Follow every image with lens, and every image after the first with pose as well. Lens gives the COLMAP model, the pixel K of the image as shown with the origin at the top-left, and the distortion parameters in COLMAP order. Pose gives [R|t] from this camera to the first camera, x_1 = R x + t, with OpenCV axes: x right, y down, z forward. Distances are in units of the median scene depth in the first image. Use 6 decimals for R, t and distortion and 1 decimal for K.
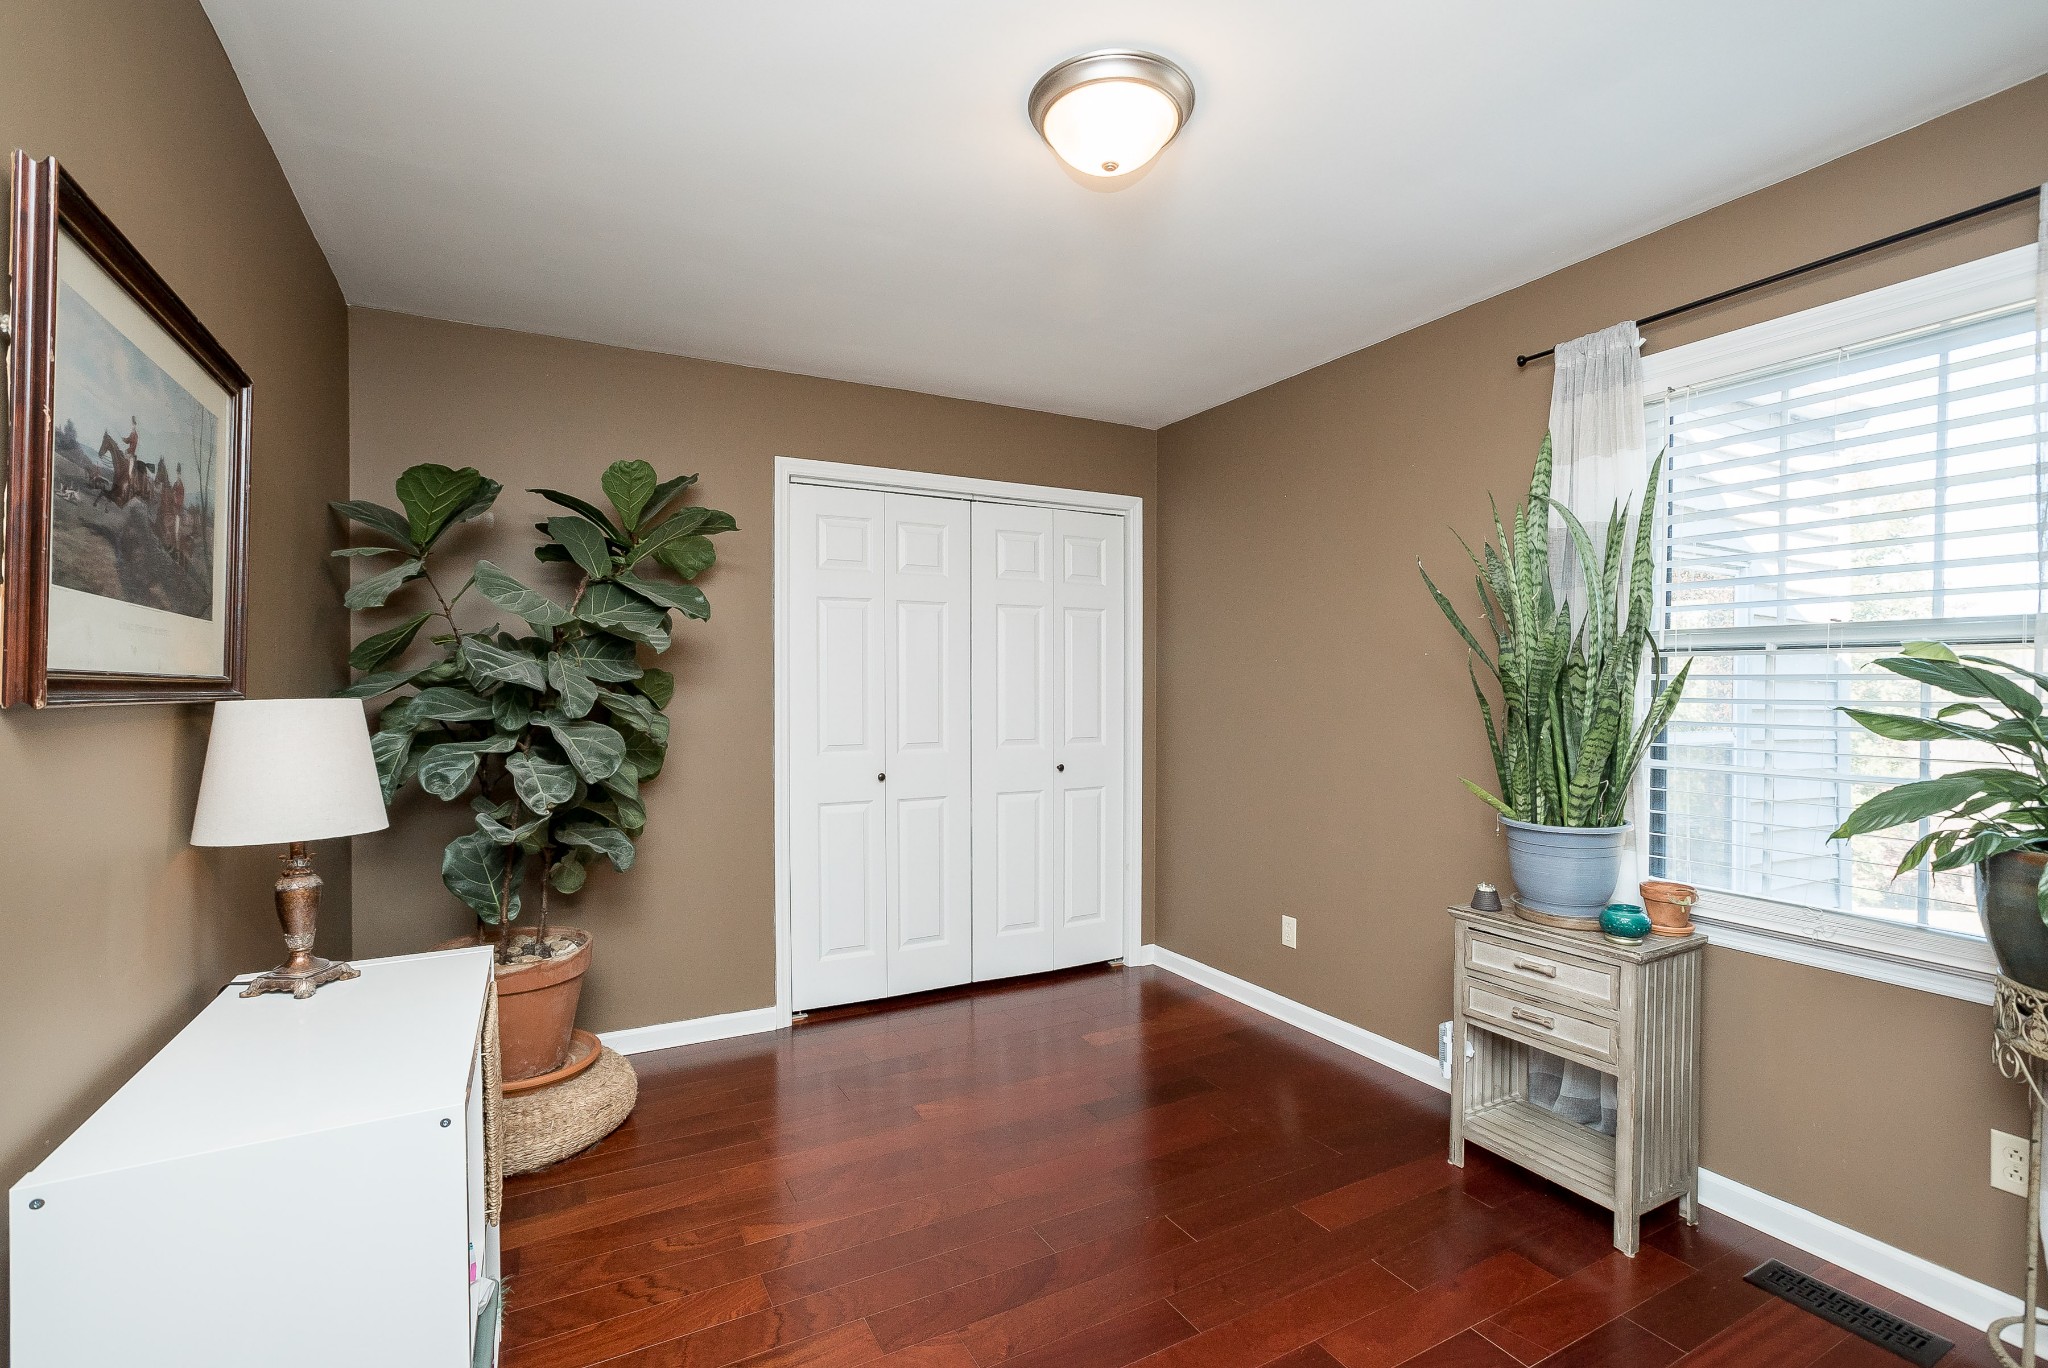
lens RADIAL K [[936.8, 0, 1016.0], [0, 936.8, 690.5], [0, 0, 1]] dist [-0.006545, 0.007563]
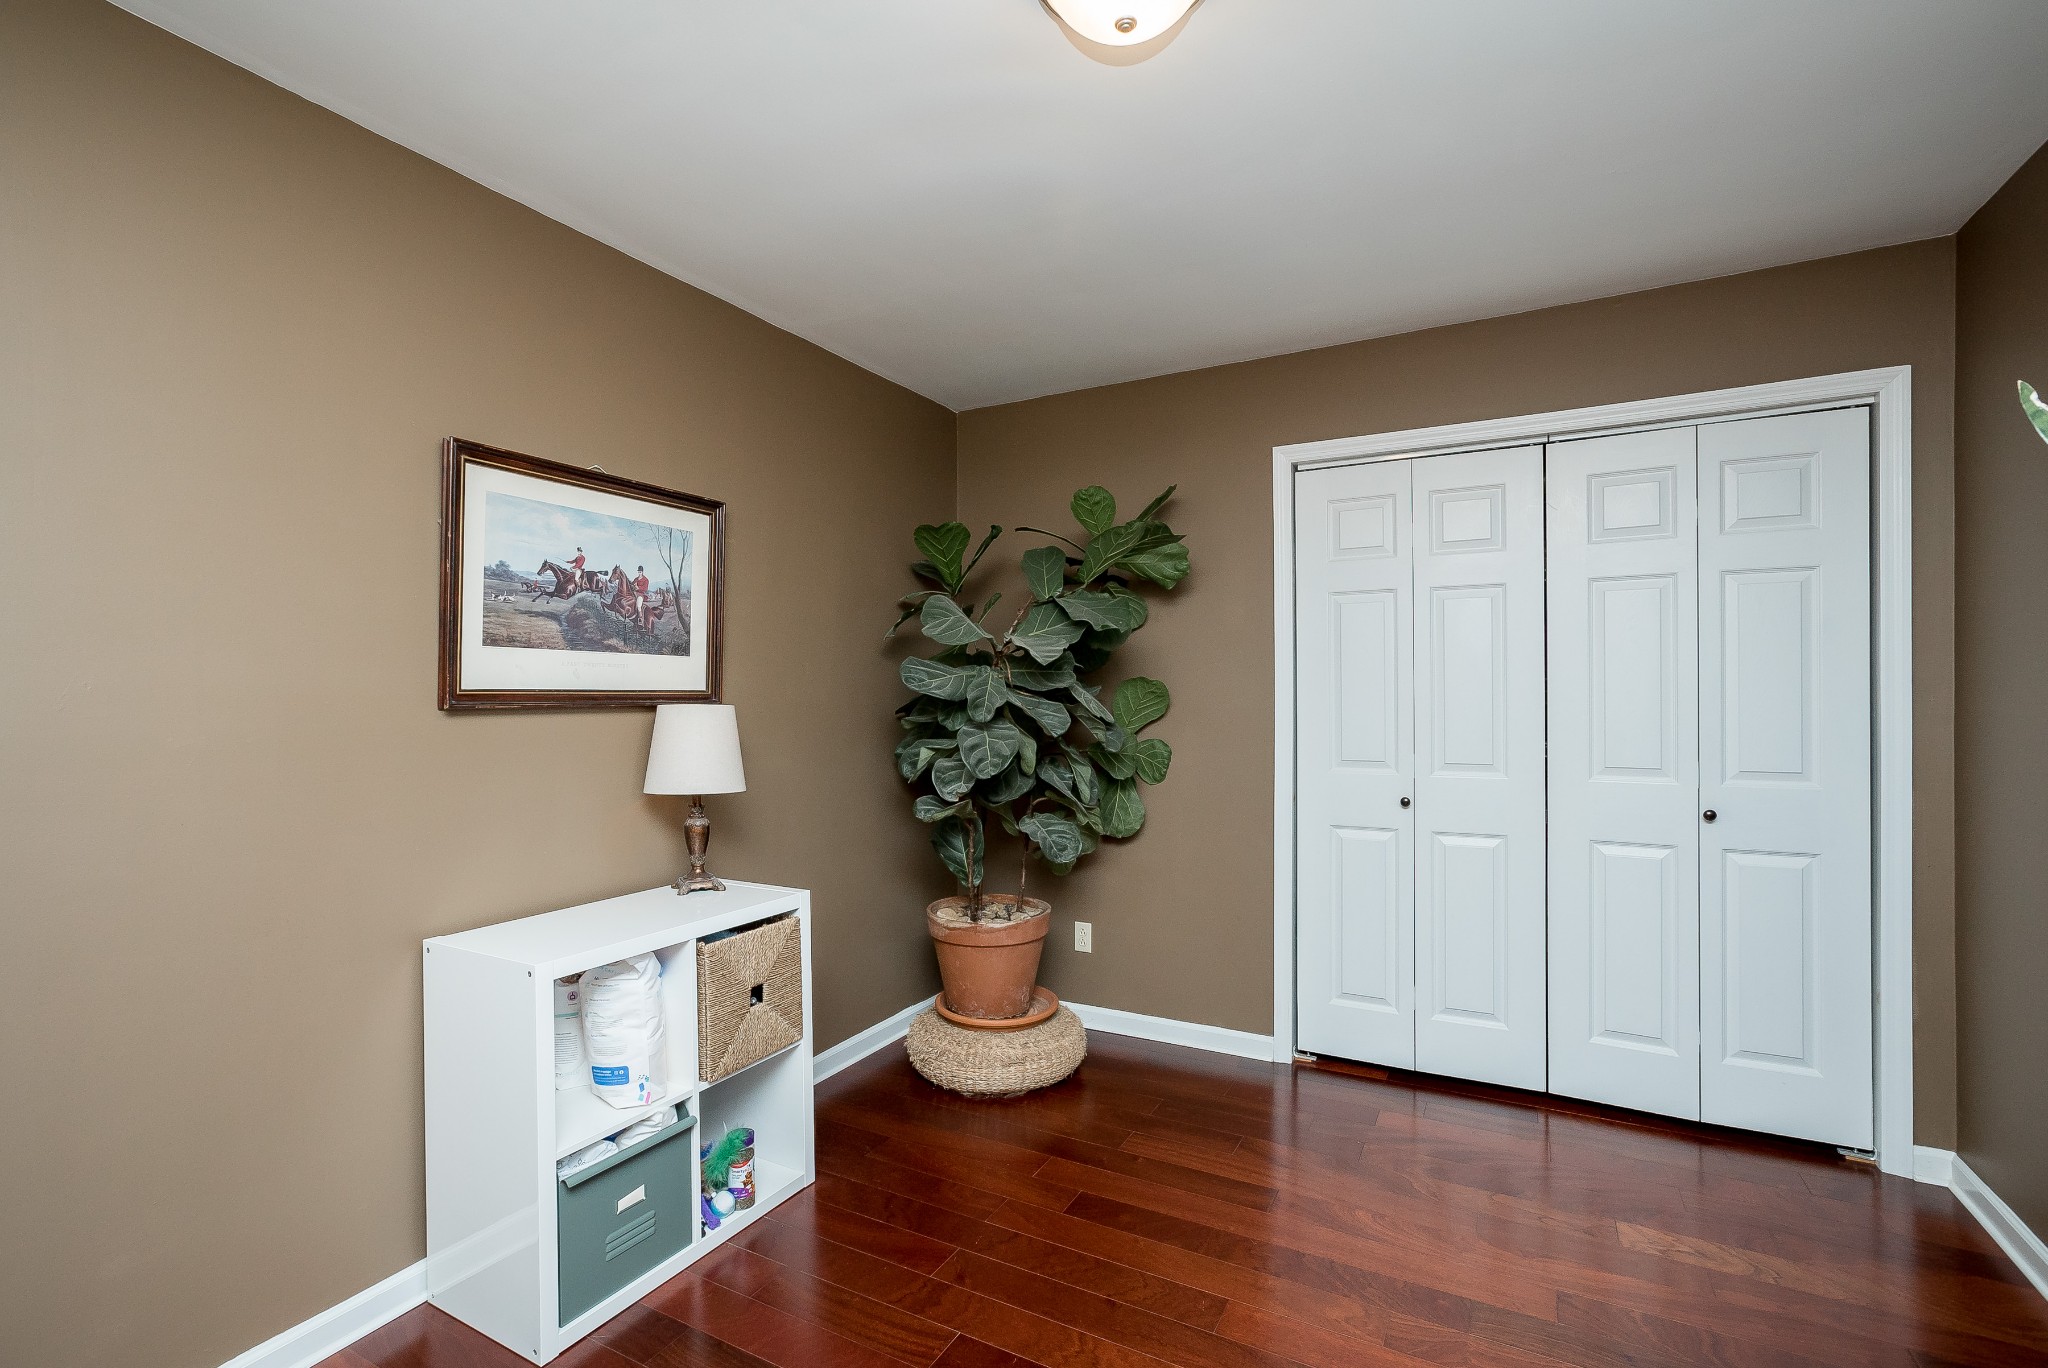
lens RADIAL K [[936.8, 0, 1002.3], [0, 936.8, 686.4], [0, 0, 1]] dist [-0.006545, 0.007563]
pose [[0.548200, -0.006695, -0.836321, 0.454496], [0.000892, 0.999972, -0.007421, -0.005397], [0.836347, 0.003322, 0.548191, 0.316946]]
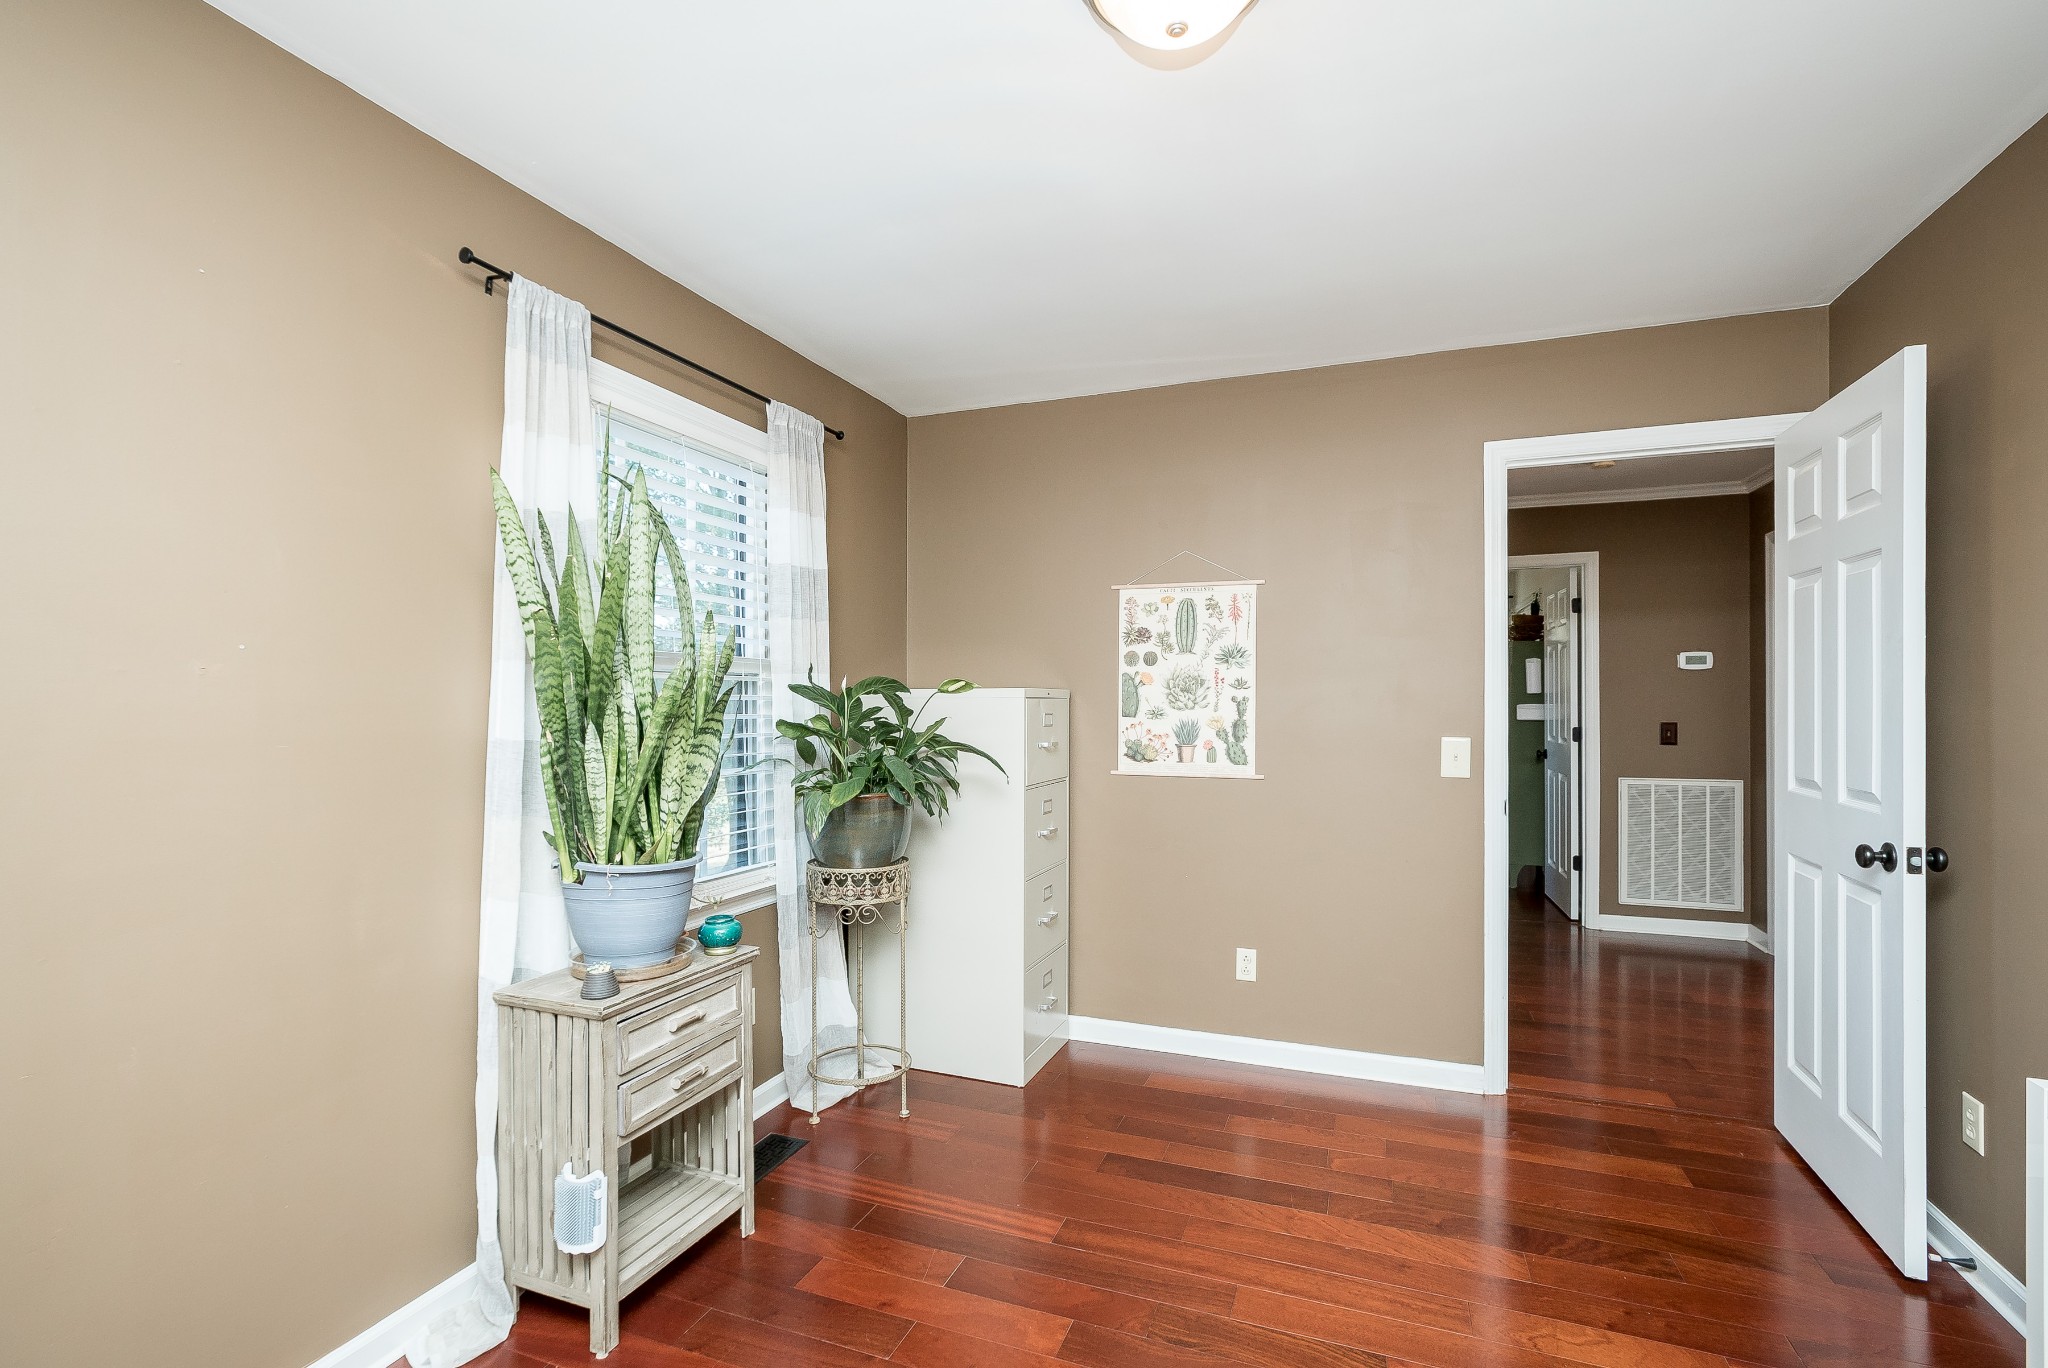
lens RADIAL K [[936.8, 0, 1027.2], [0, 936.8, 705.5], [0, 0, 1]] dist [-0.006545, 0.007563]
pose [[-0.668730, -0.001660, 0.743503, -0.256830], [0.006961, 0.999940, 0.008493, -0.008862], [-0.743473, 0.010855, -0.668678, 1.061320]]
